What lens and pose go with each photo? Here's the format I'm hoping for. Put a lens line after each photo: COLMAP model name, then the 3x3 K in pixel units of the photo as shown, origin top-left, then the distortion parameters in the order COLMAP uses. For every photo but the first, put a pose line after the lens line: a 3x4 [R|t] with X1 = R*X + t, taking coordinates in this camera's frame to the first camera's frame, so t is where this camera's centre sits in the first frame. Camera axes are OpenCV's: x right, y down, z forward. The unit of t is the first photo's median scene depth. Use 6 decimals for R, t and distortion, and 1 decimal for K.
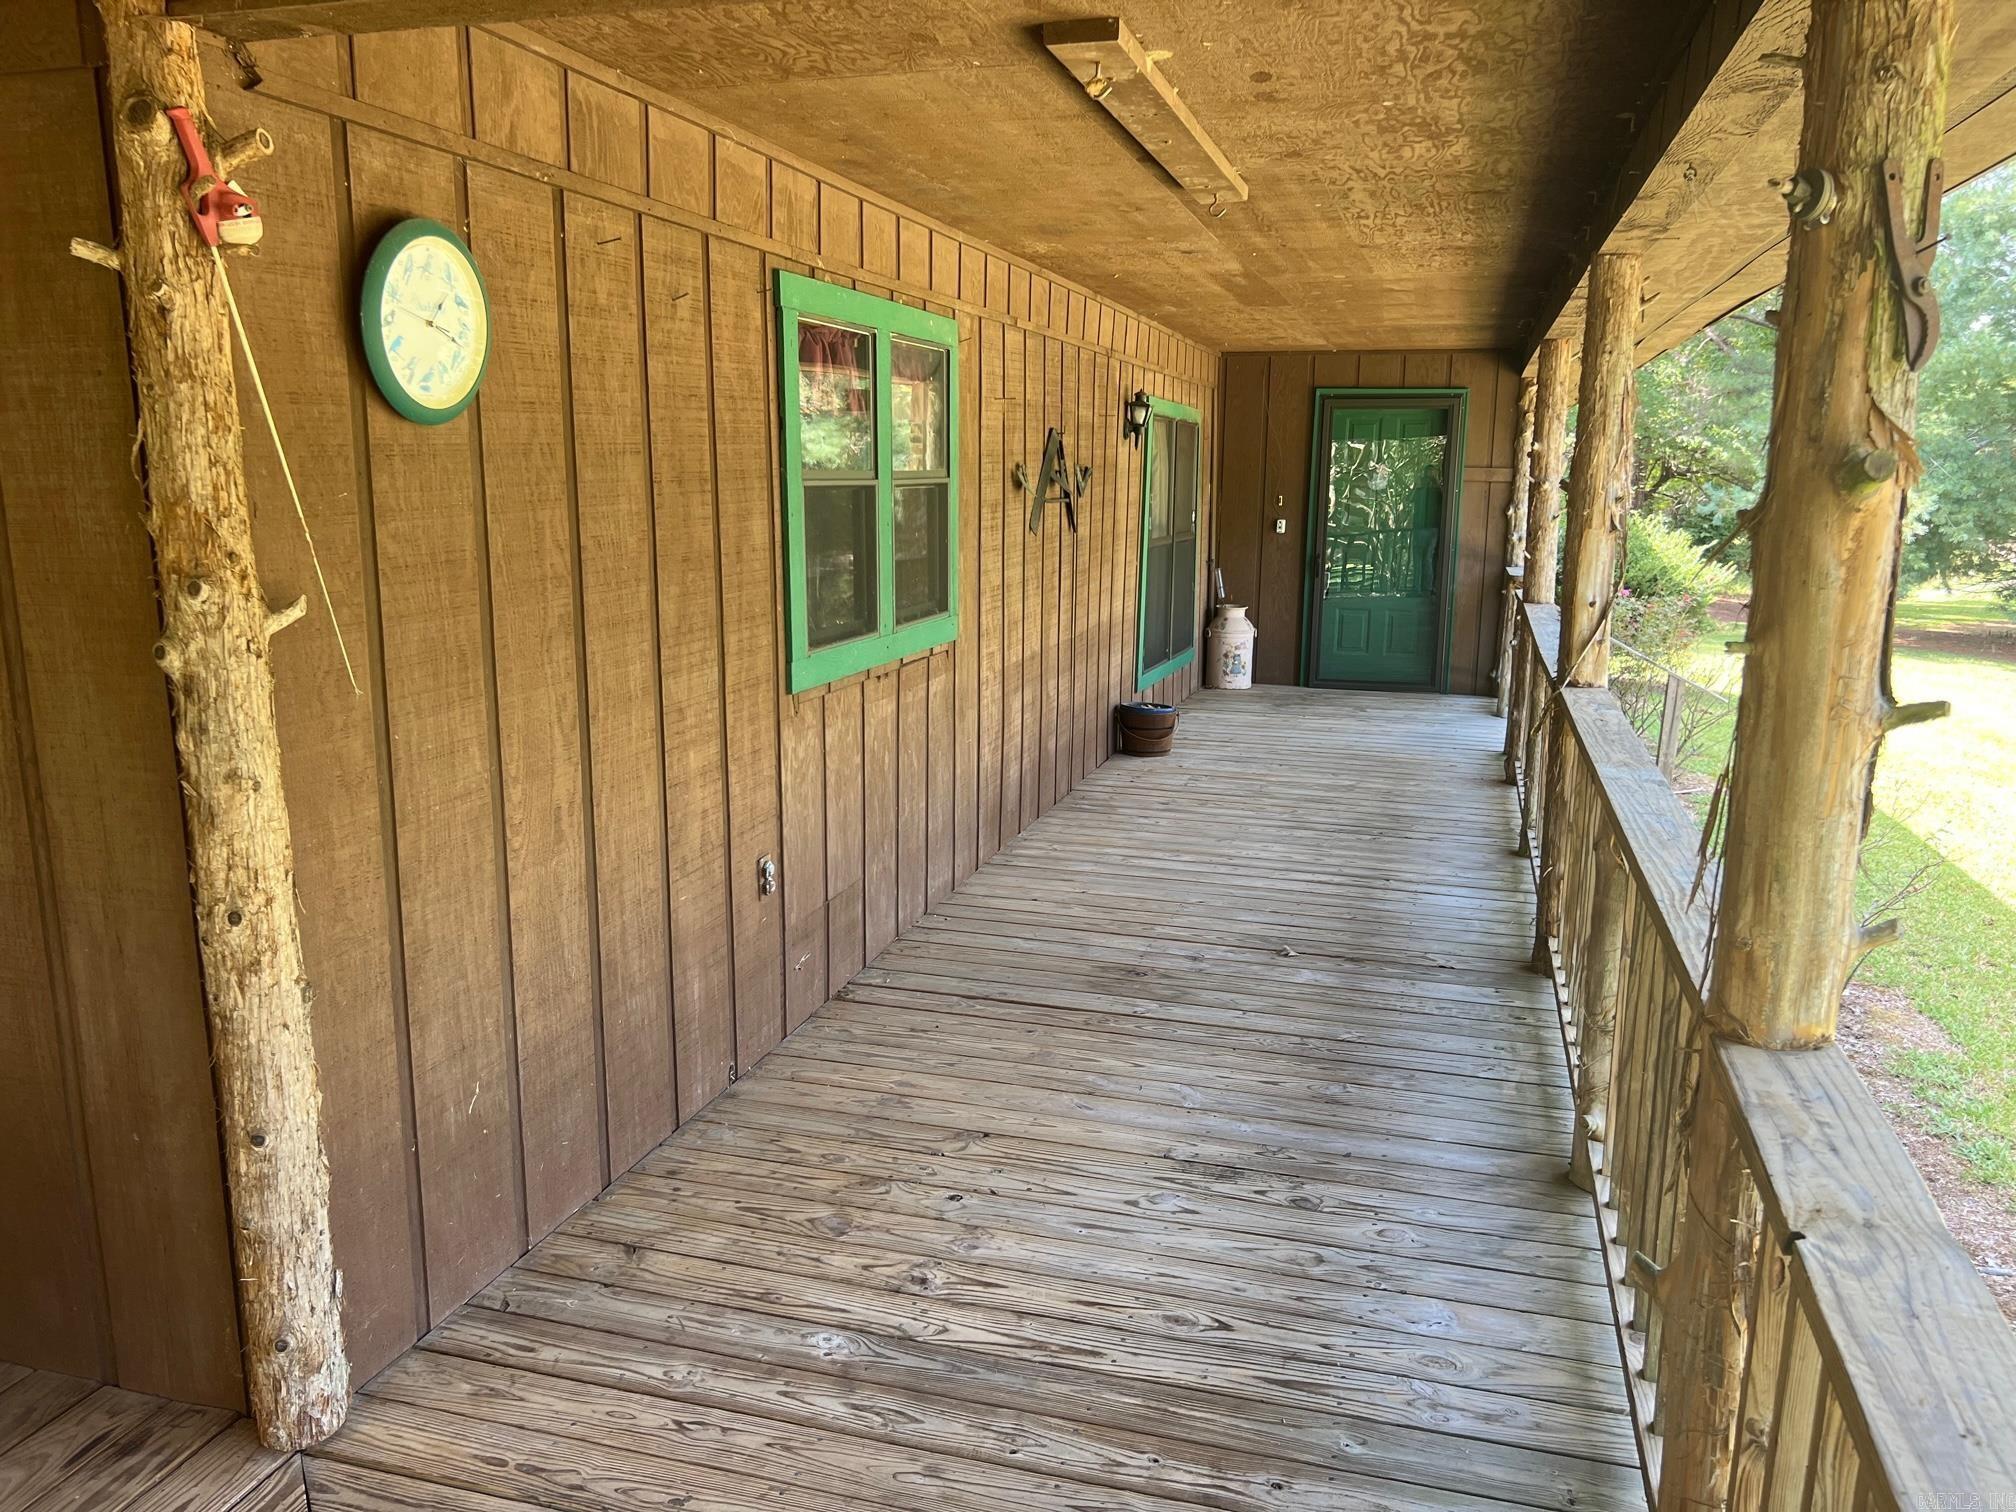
lens RADIAL K [[1511.9, 0, 1008.0], [0, 1511.9, 756.0], [0, 0, 1]] dist [0.004414, 0.001590]
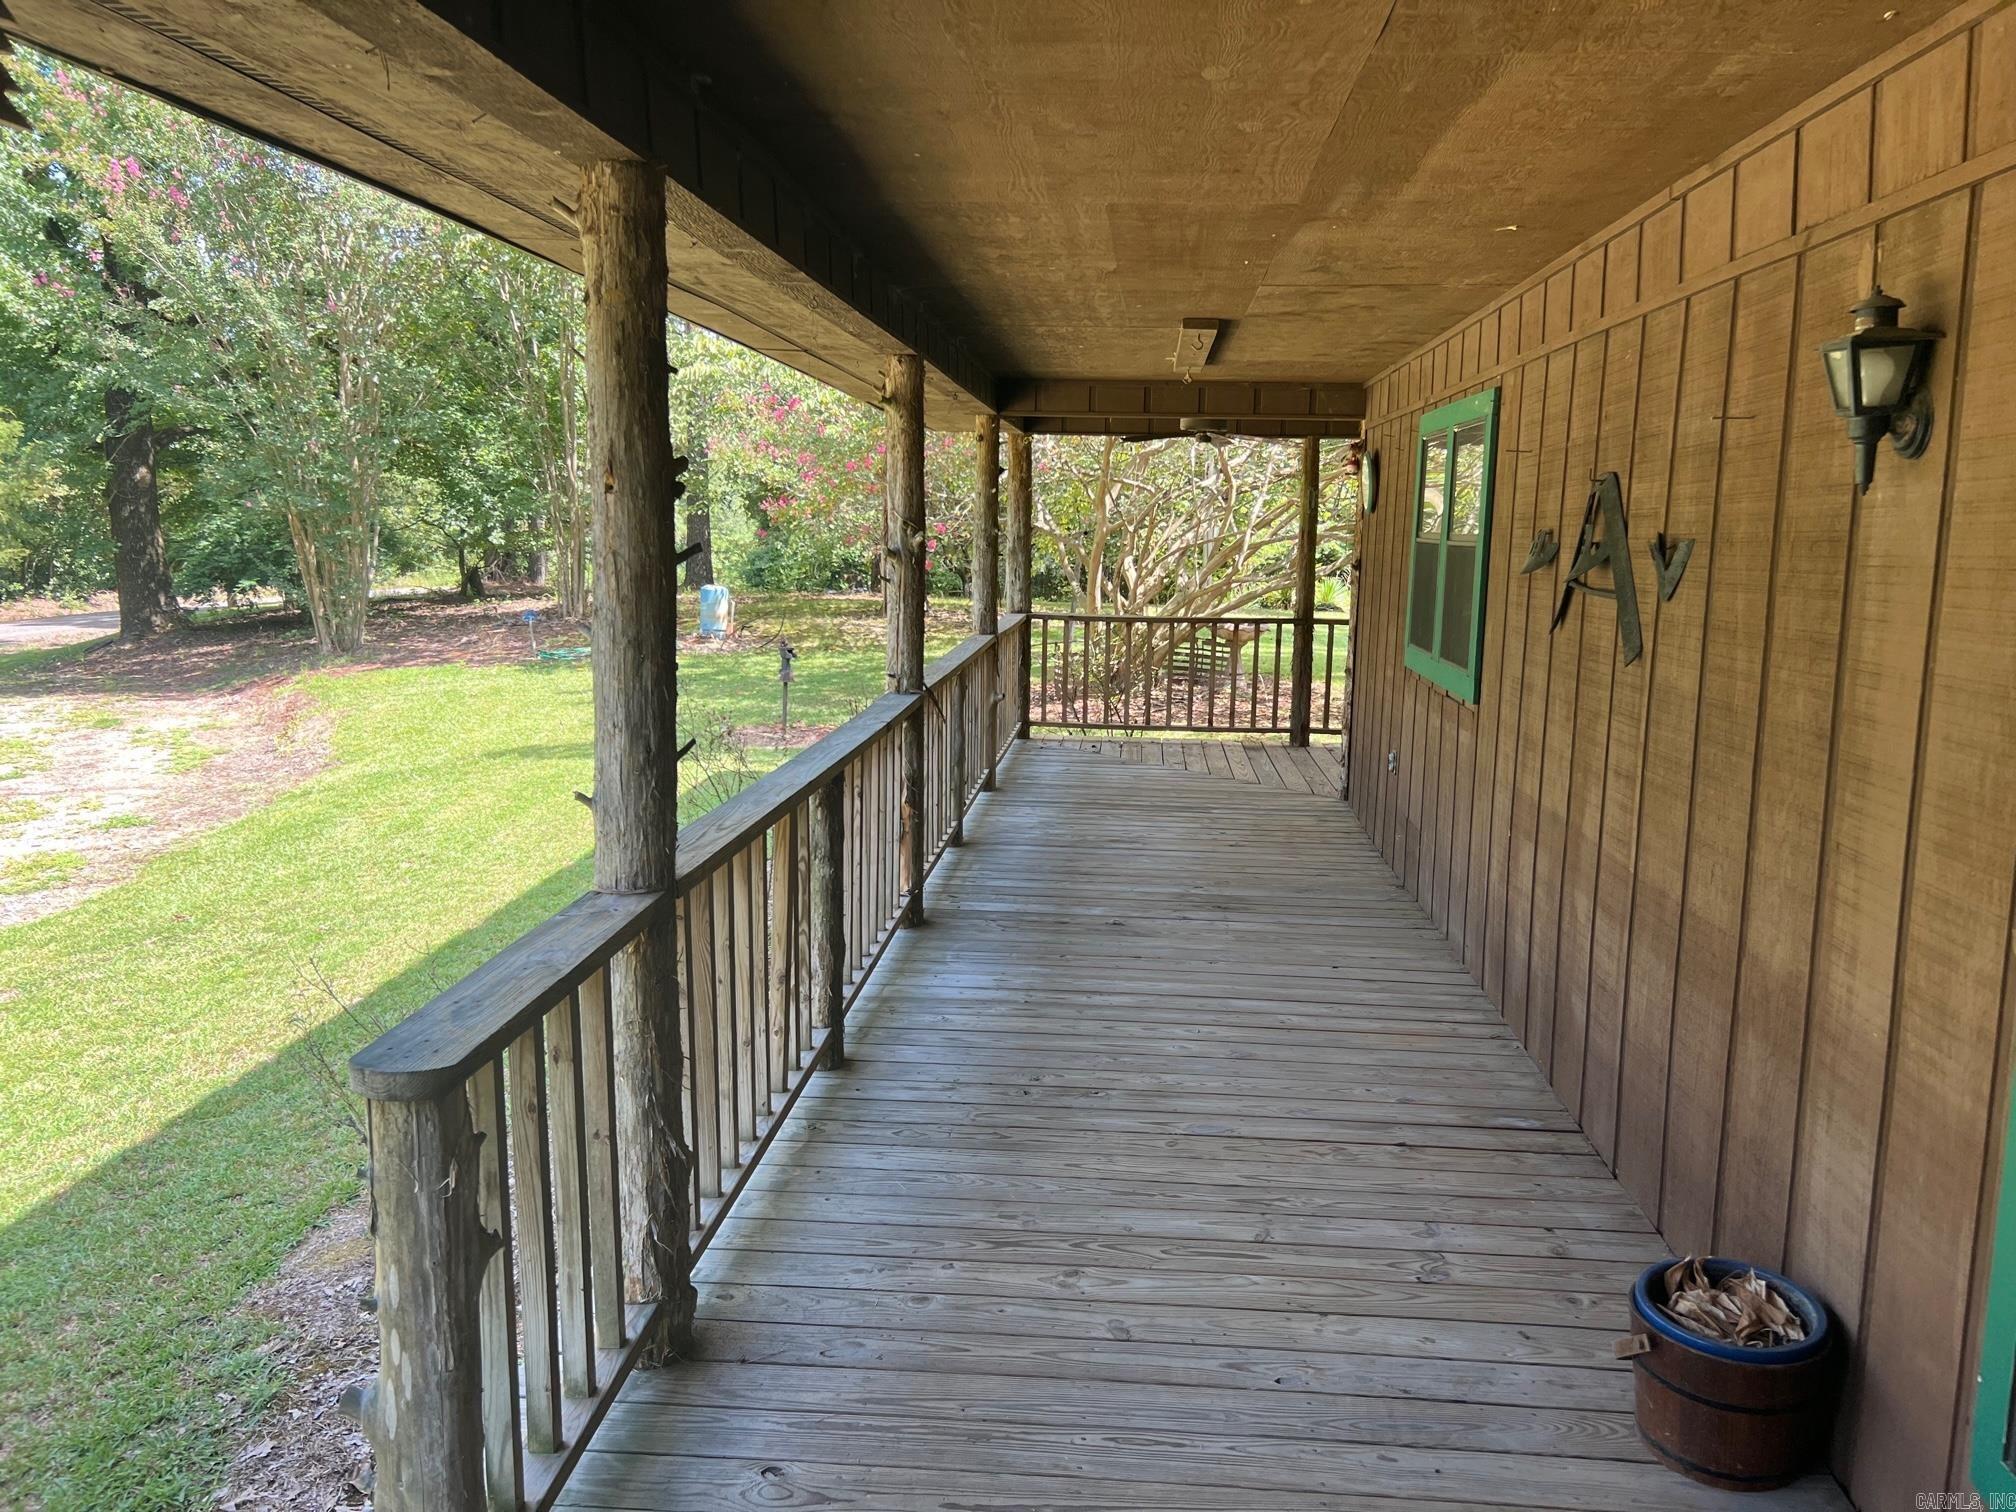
lens RADIAL K [[1511.9, 0, 1008.0], [0, 1511.9, 756.0], [0, 0, 1]] dist [0.004414, 0.001590]
pose [[-0.981126, 0.015275, -0.192765, 0.409424], [-0.050900, 0.941318, 0.333660, -0.325957], [0.186549, 0.337175, -0.922774, 1.682216]]
